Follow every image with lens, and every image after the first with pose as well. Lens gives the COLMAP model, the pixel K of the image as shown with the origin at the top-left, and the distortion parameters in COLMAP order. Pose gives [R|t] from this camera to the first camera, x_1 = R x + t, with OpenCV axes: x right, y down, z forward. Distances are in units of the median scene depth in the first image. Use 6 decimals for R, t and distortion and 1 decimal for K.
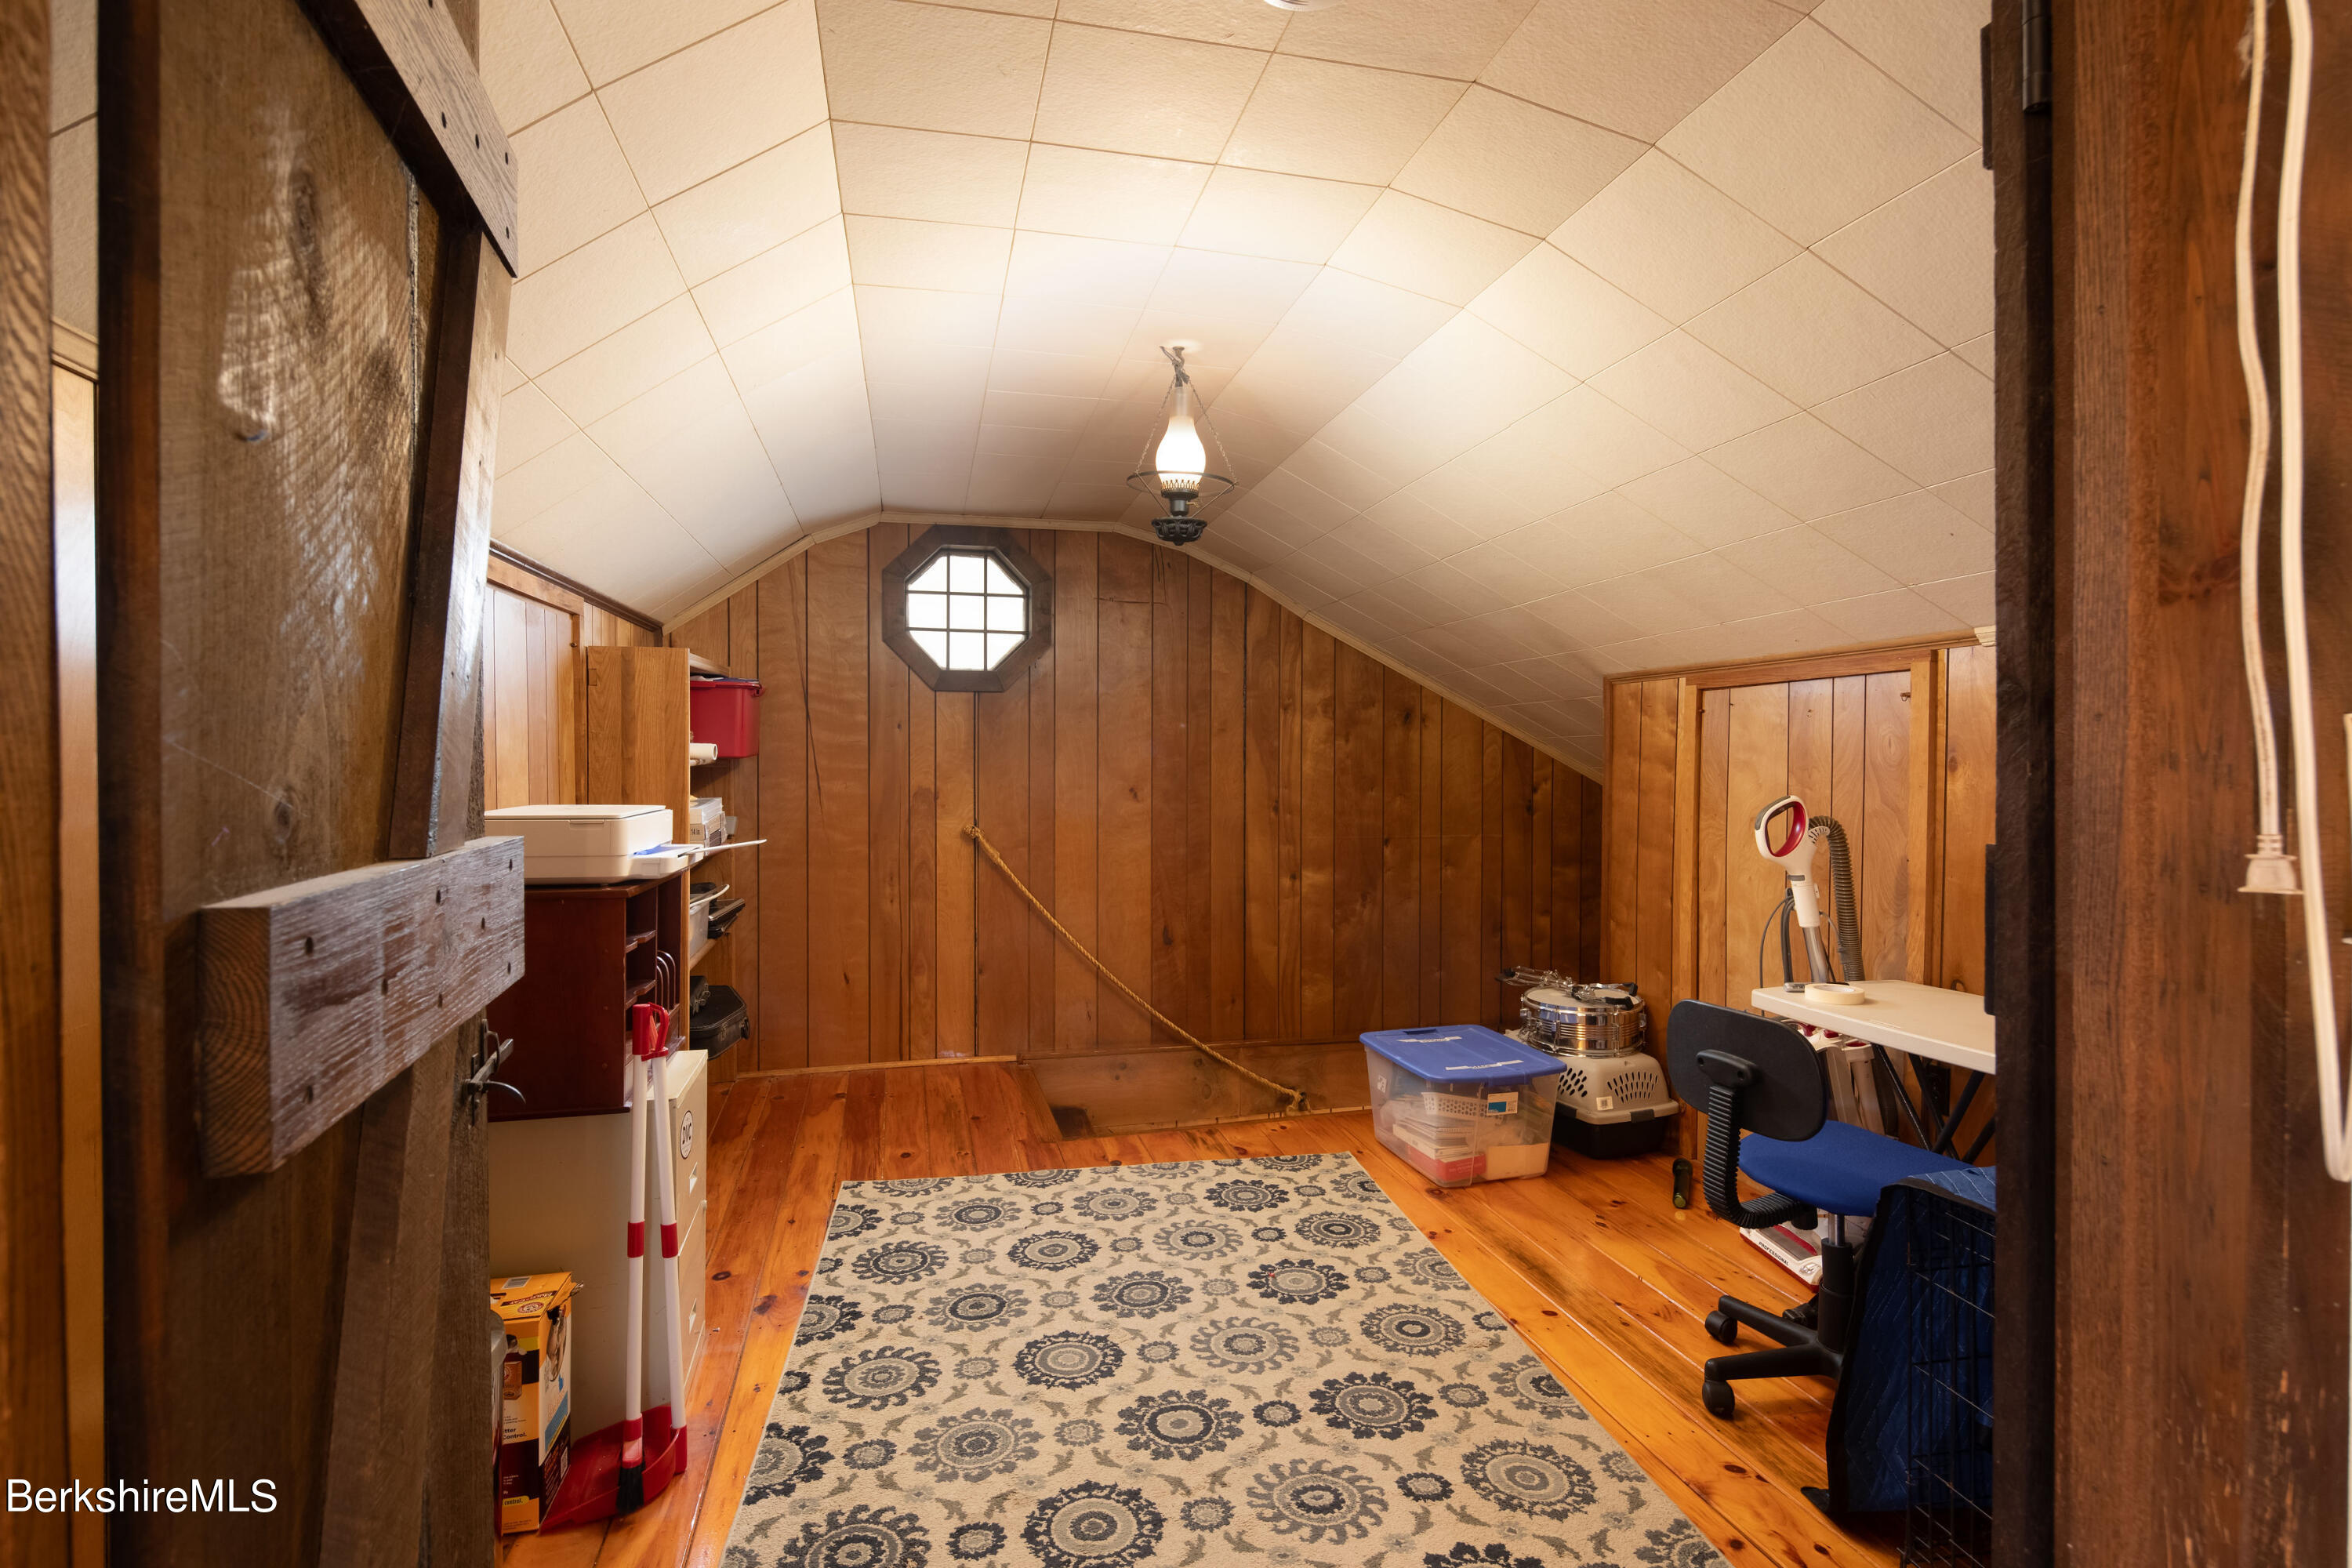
lens RADIAL K [[1154.0, 0, 1176.8], [0, 1154.0, 766.2], [0, 0, 1]] dist [-0.002970, -0.000068]
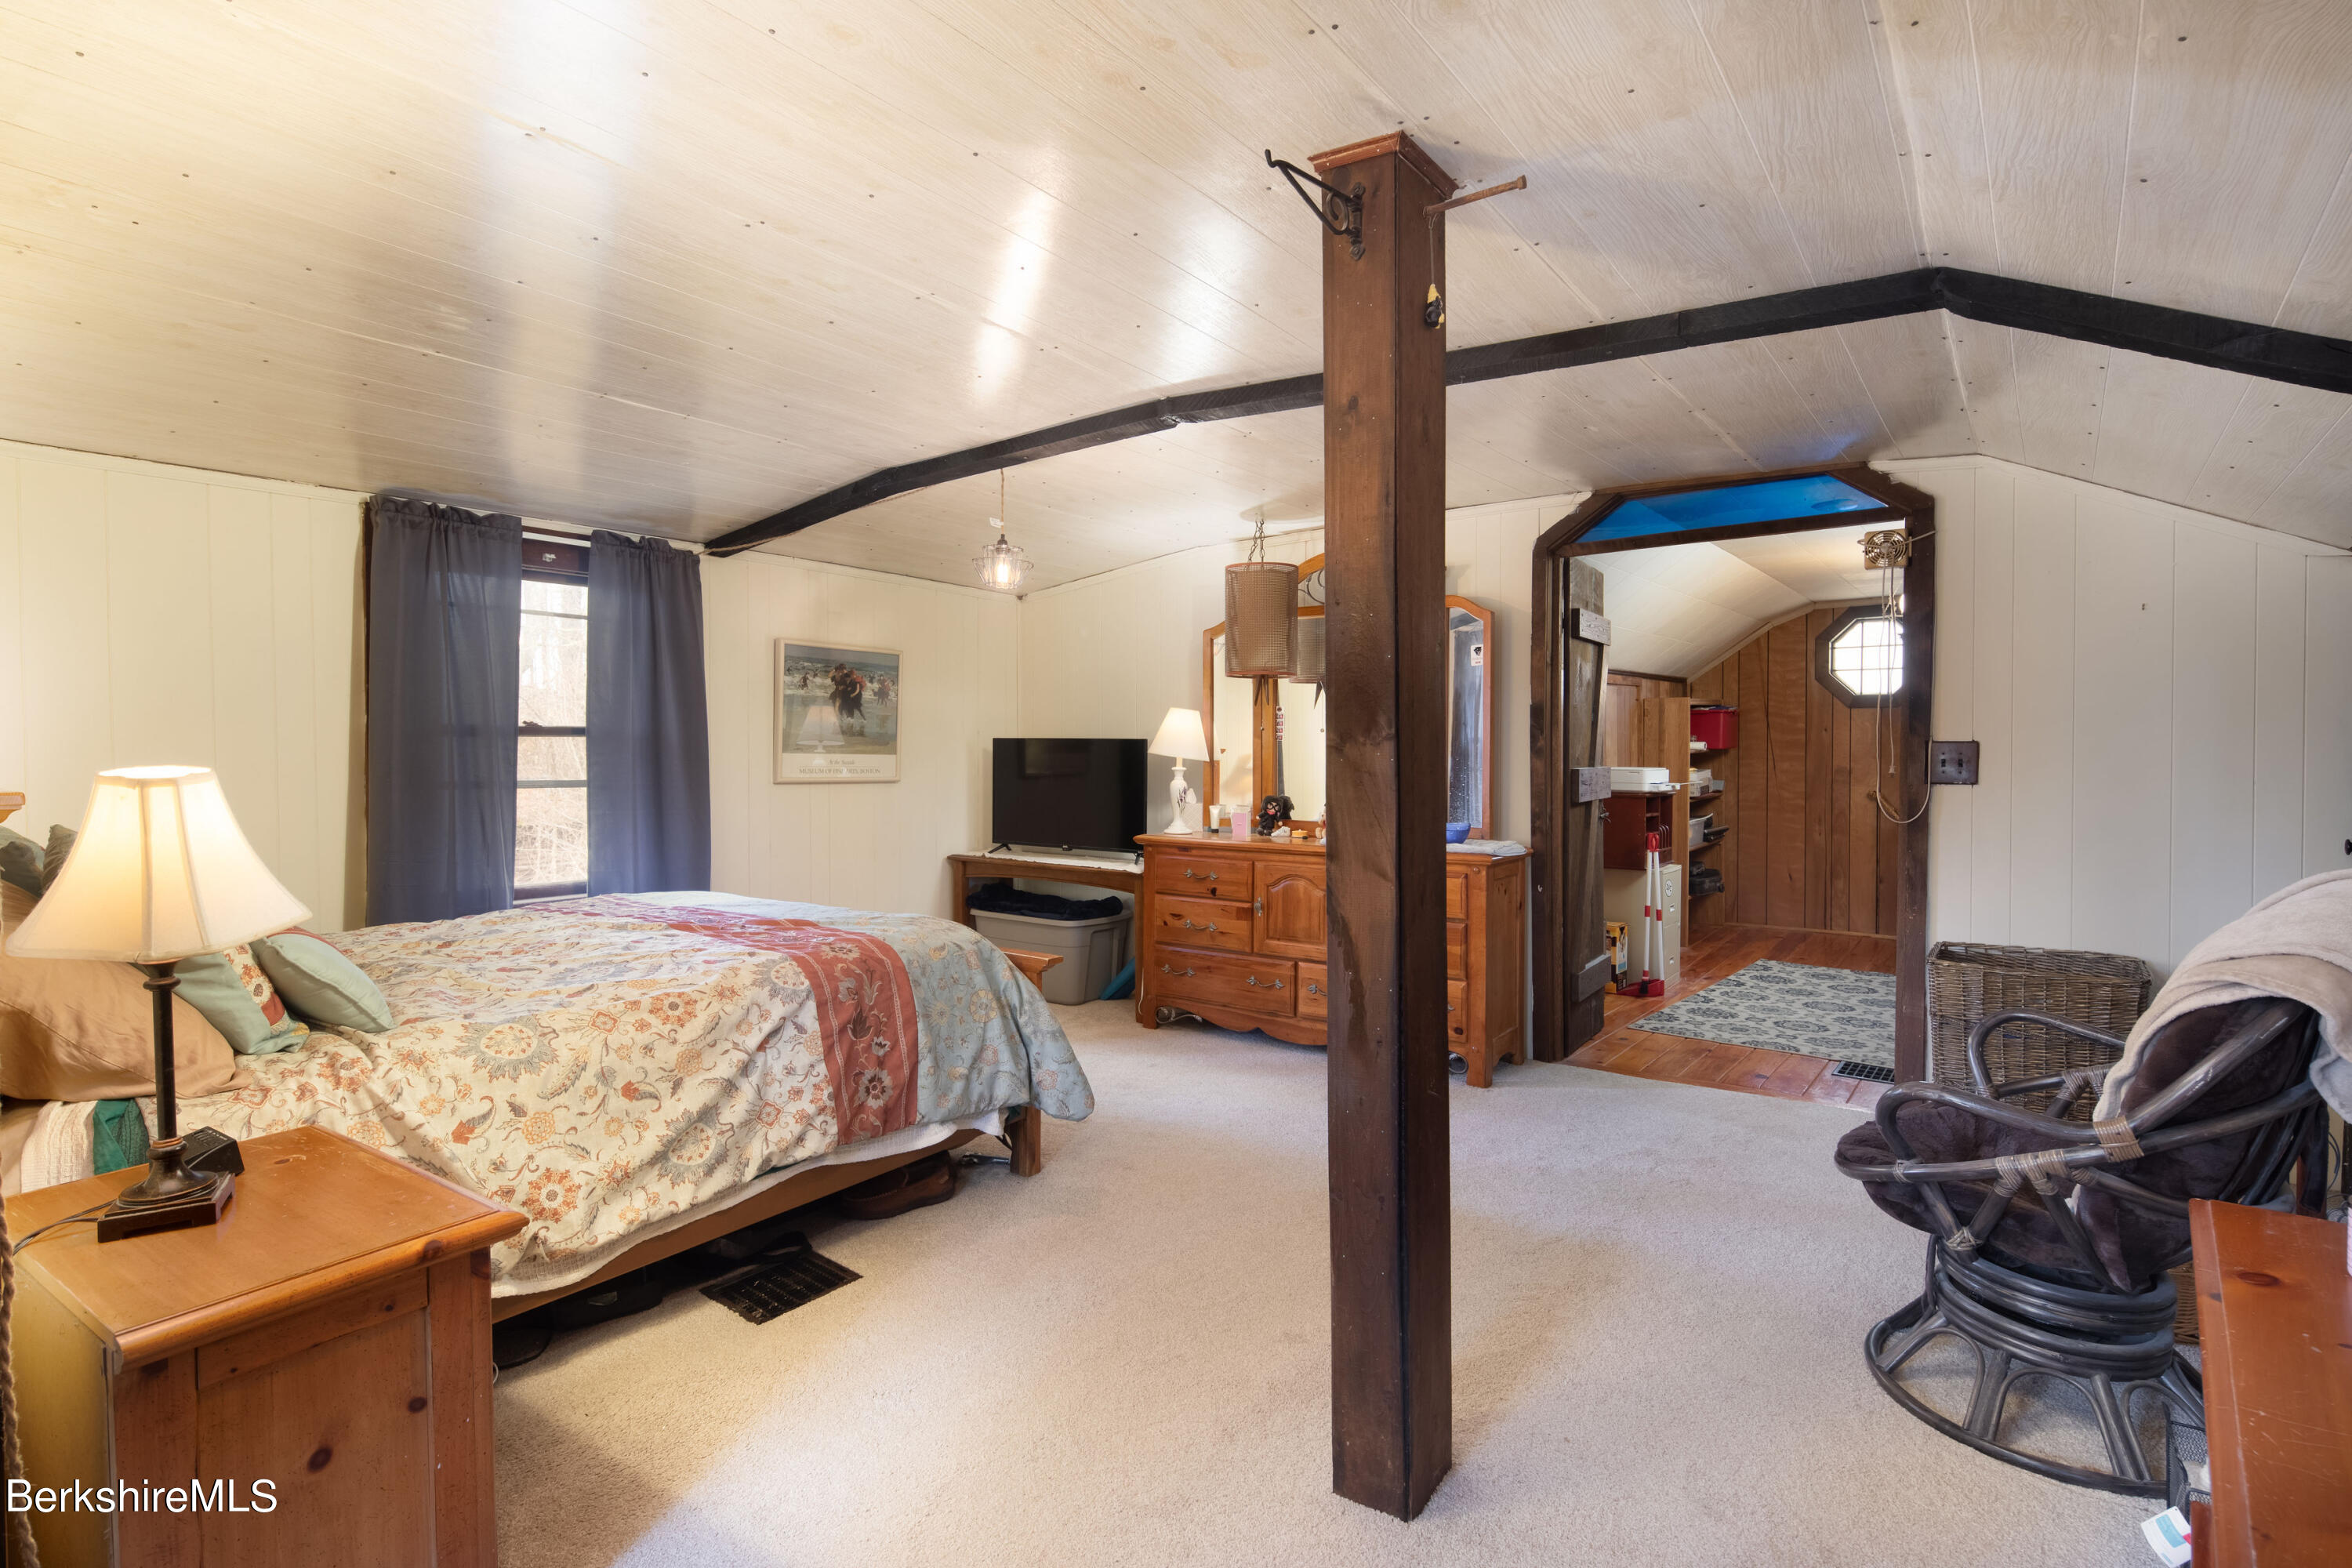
lens RADIAL K [[1154.0, 0, 1178.3], [0, 1154.0, 768.6], [0, 0, 1]] dist [-0.002970, -0.000068]
pose [[0.633753, 0.013850, -0.773411, 0.478769], [-0.005389, 0.999894, 0.013490, 0.003834], [0.773517, -0.004381, 0.633761, -0.822937]]
